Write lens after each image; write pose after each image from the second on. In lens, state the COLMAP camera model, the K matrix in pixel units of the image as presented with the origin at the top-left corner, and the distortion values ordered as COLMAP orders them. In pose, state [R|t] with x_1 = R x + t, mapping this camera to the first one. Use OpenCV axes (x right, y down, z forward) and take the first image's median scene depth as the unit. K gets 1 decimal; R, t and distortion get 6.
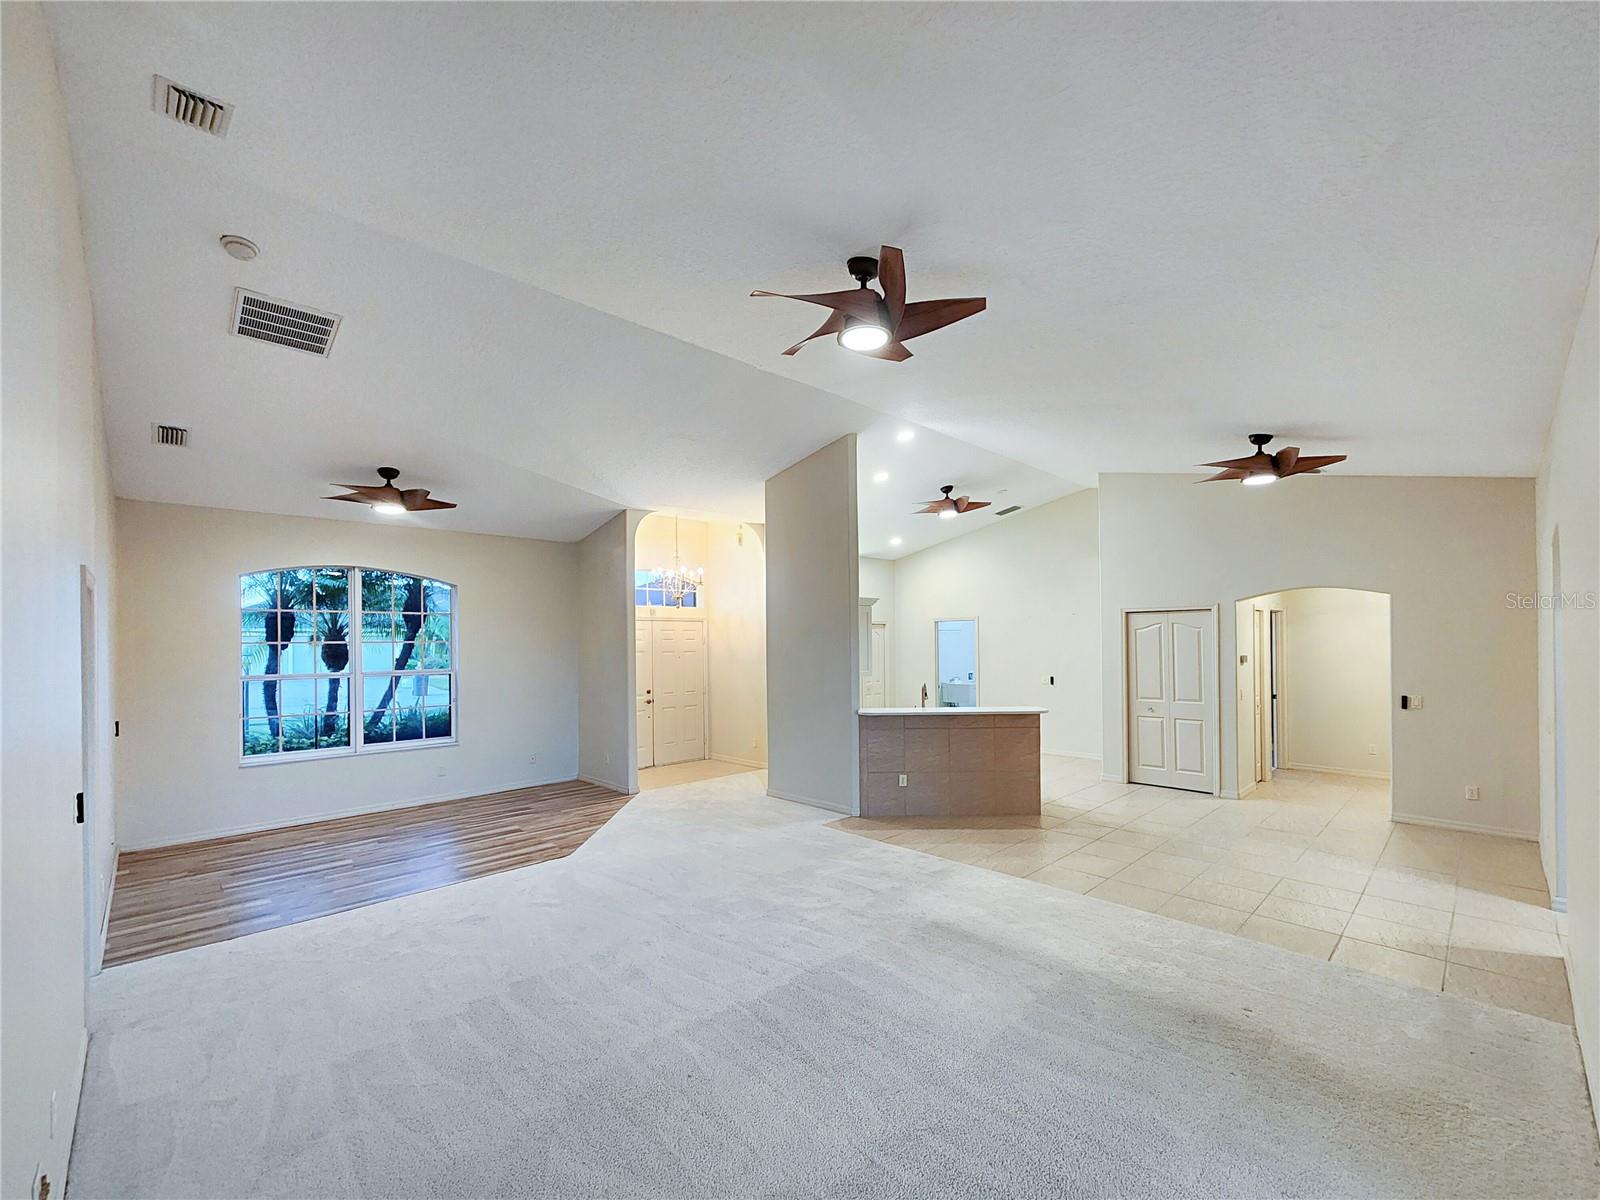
lens RADIAL K [[658.7, 0, 800.0], [0, 658.7, 600.0], [0, 0, 1]] dist [0.001029, 0.000007]
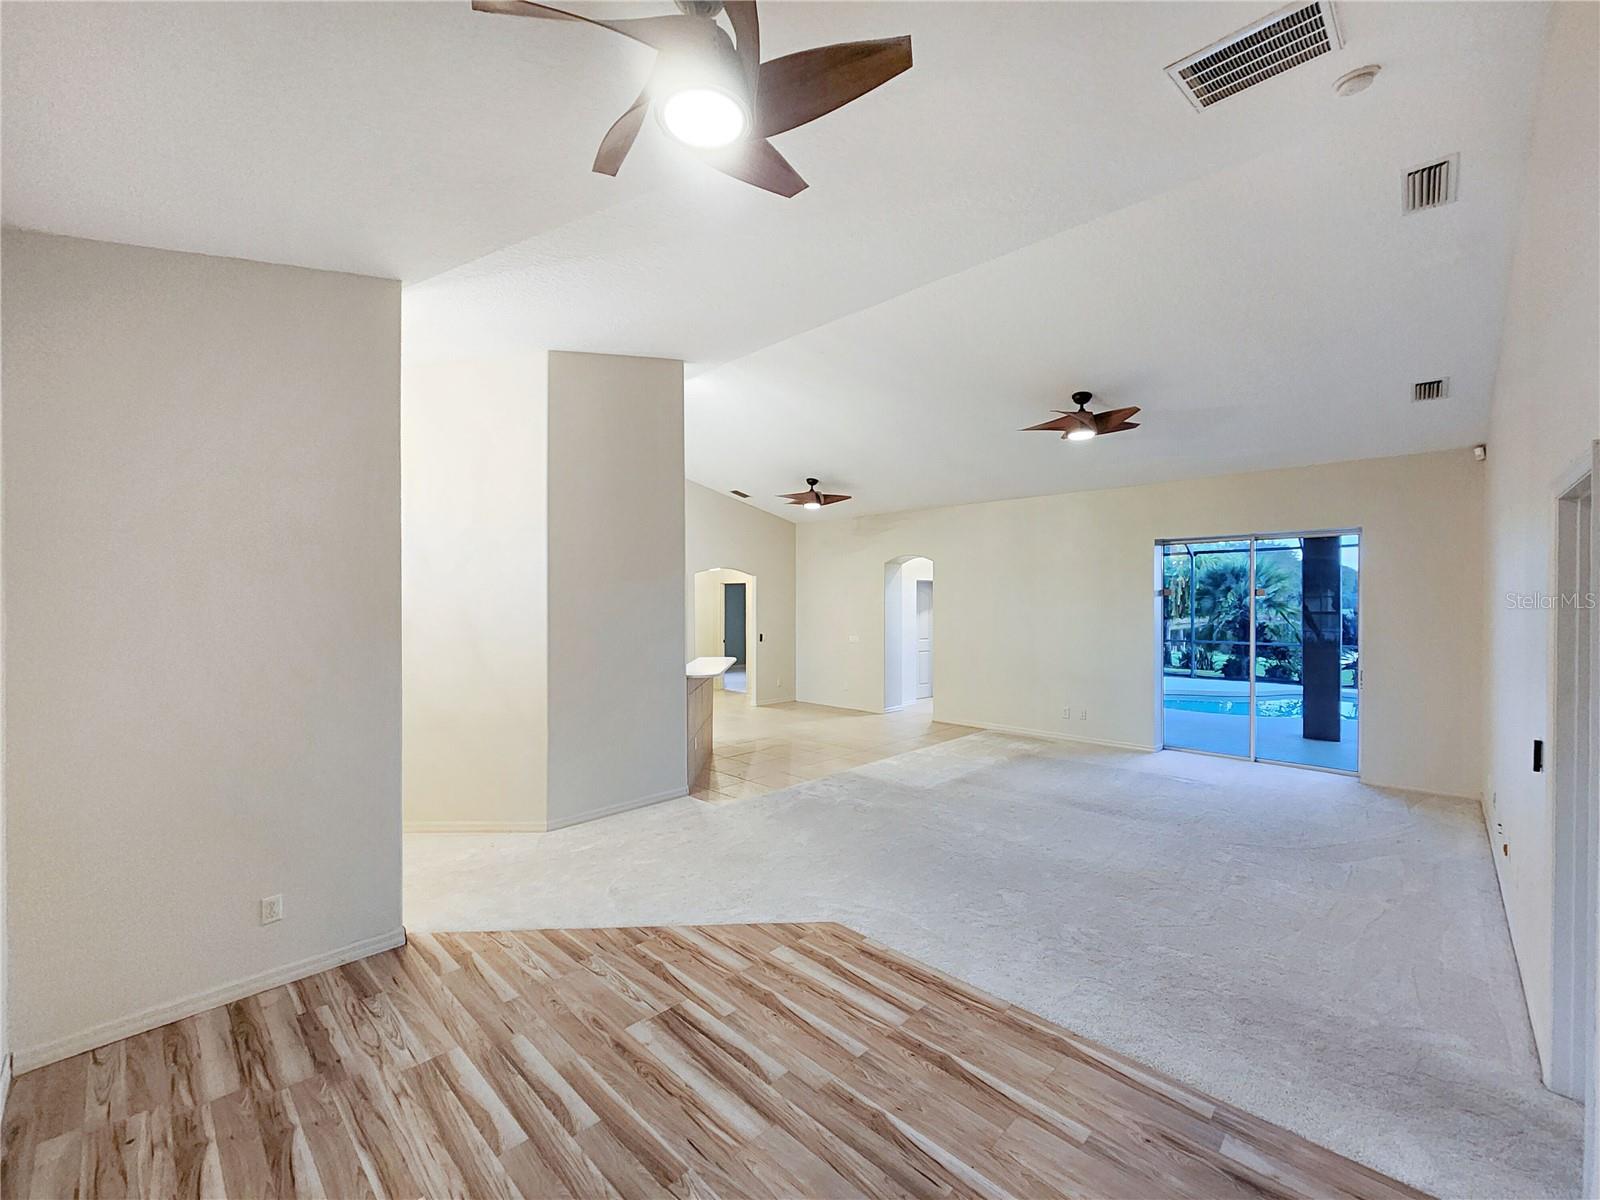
lens RADIAL K [[658.7, 0, 800.0], [0, 658.7, 600.0], [0, 0, 1]] dist [0.001029, 0.000007]
pose [[-0.029466, 0.018258, 0.999399, -0.937441], [-0.057798, 0.998129, -0.019939, 0.072545], [-0.997893, -0.058351, -0.028355, 0.990910]]
